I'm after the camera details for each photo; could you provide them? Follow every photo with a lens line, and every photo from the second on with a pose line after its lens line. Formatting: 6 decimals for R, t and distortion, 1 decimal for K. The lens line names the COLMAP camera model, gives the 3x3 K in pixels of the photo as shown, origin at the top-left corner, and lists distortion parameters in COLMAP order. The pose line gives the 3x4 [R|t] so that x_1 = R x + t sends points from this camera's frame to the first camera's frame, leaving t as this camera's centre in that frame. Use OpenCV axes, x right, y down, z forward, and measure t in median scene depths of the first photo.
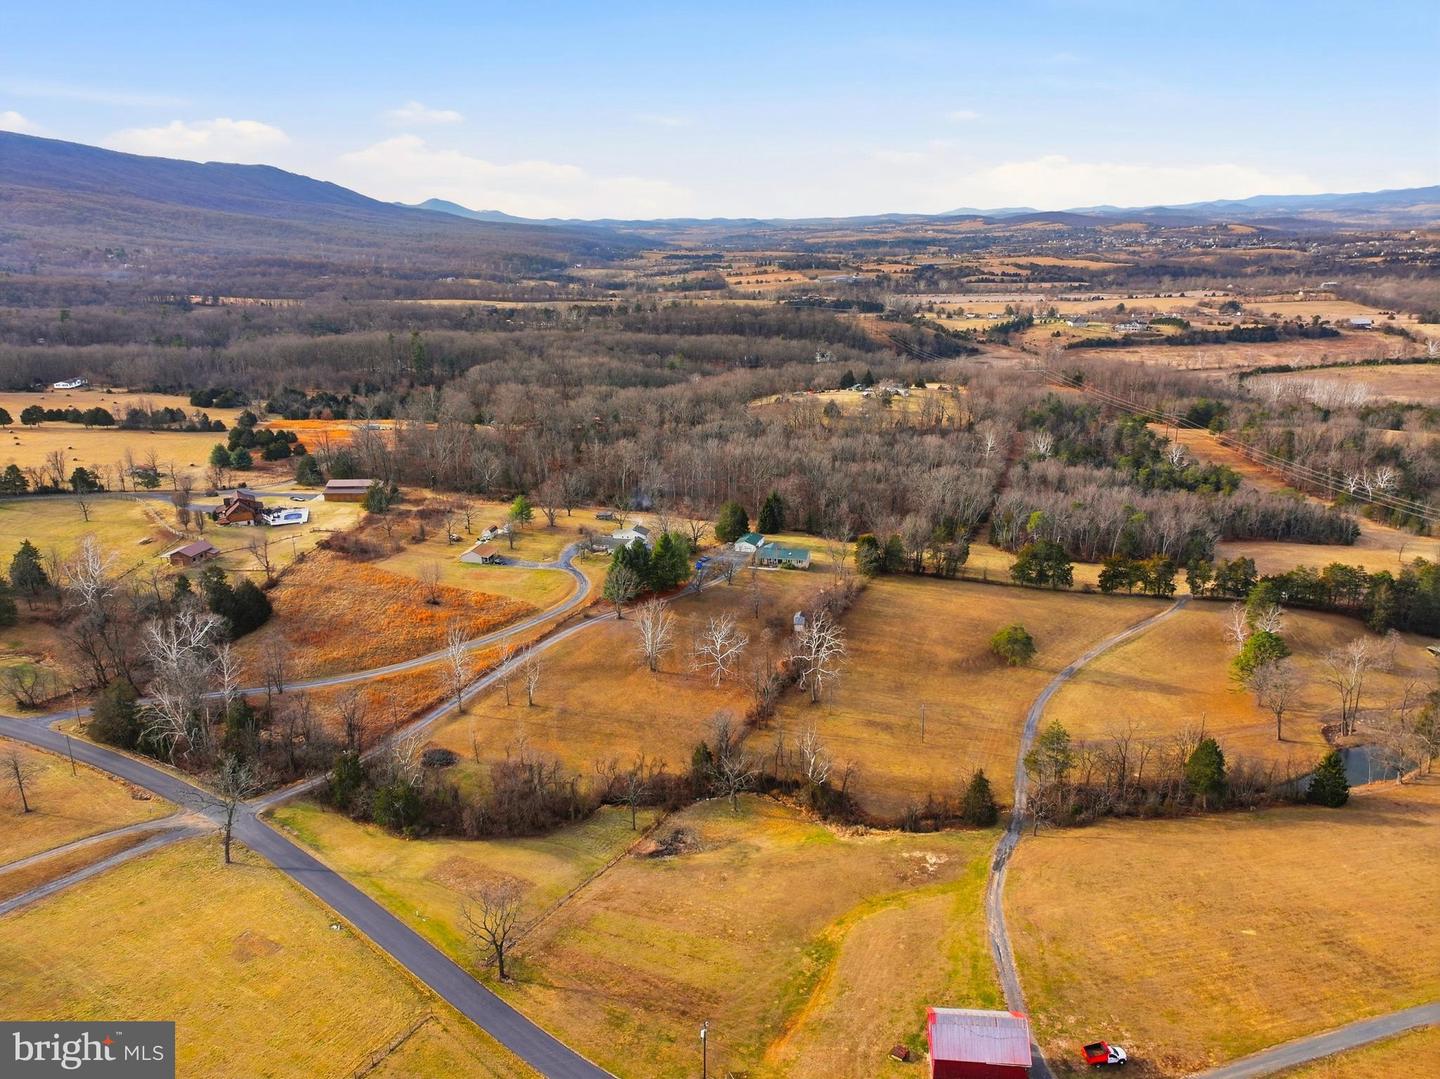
lens RADIAL K [[1008.0, 0, 717.3], [0, 1008.0, 534.9], [0, 0, 1]] dist [0.006298, 0.008525]
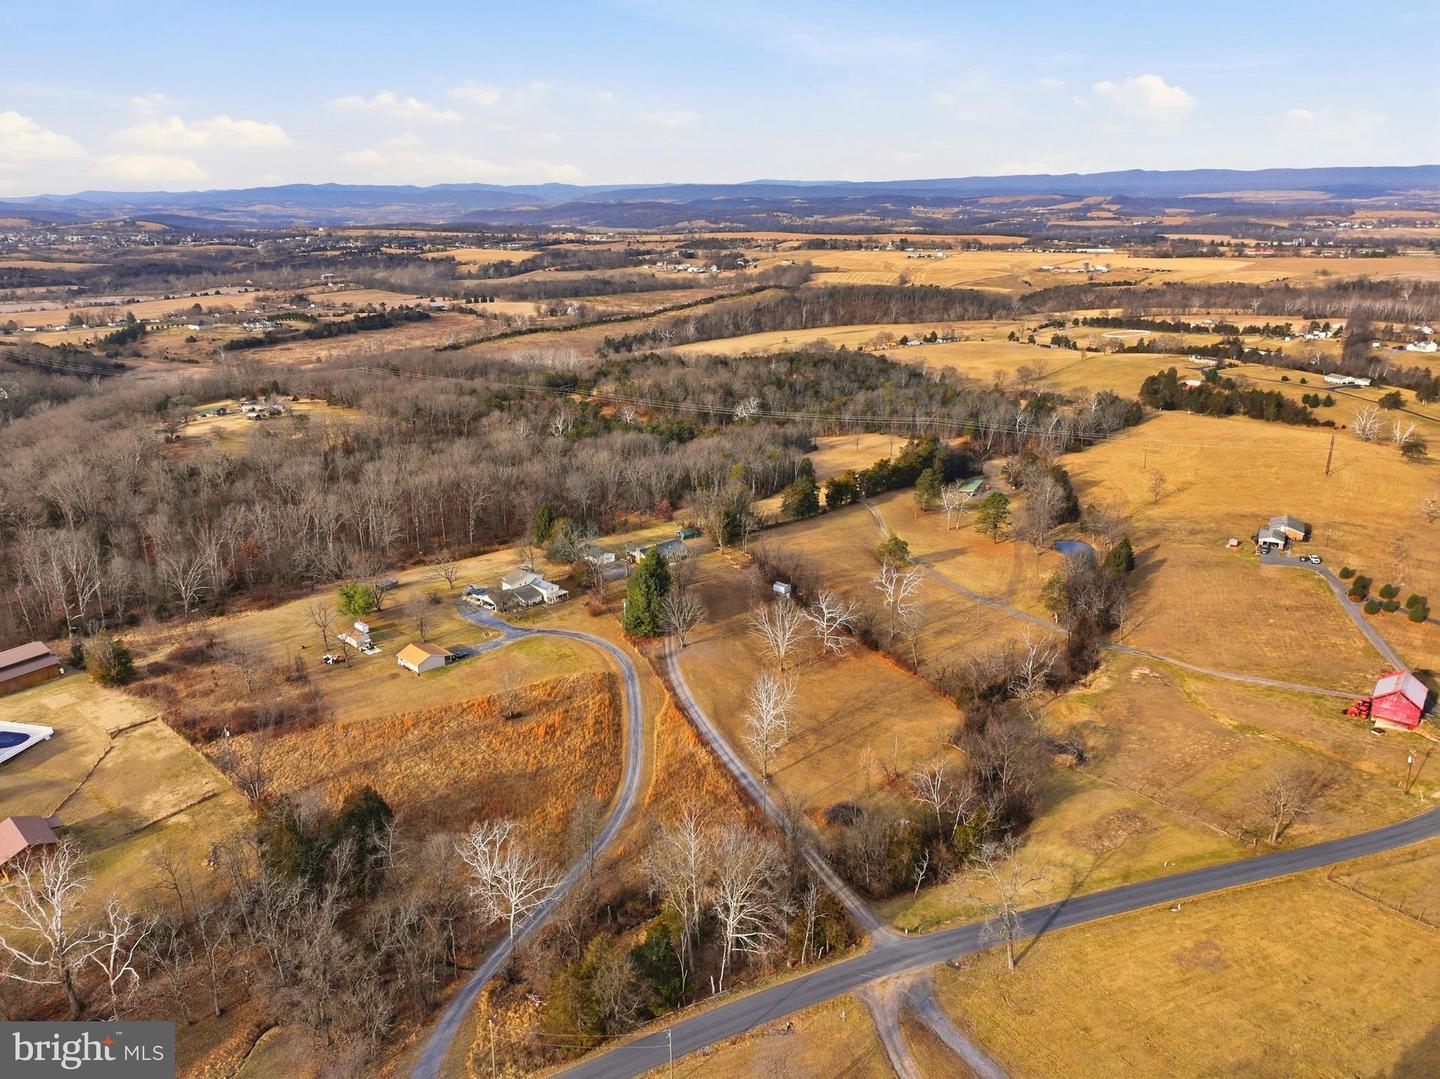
lens RADIAL K [[1008.0, 0, 717.5], [0, 1008.0, 546.2], [0, 0, 1]] dist [0.006298, 0.008525]
pose [[0.536275, -0.260312, 0.802899, -0.195632], [0.250182, 0.957529, 0.143342, -0.031521], [-0.806113, 0.124000, 0.578625, 0.108765]]
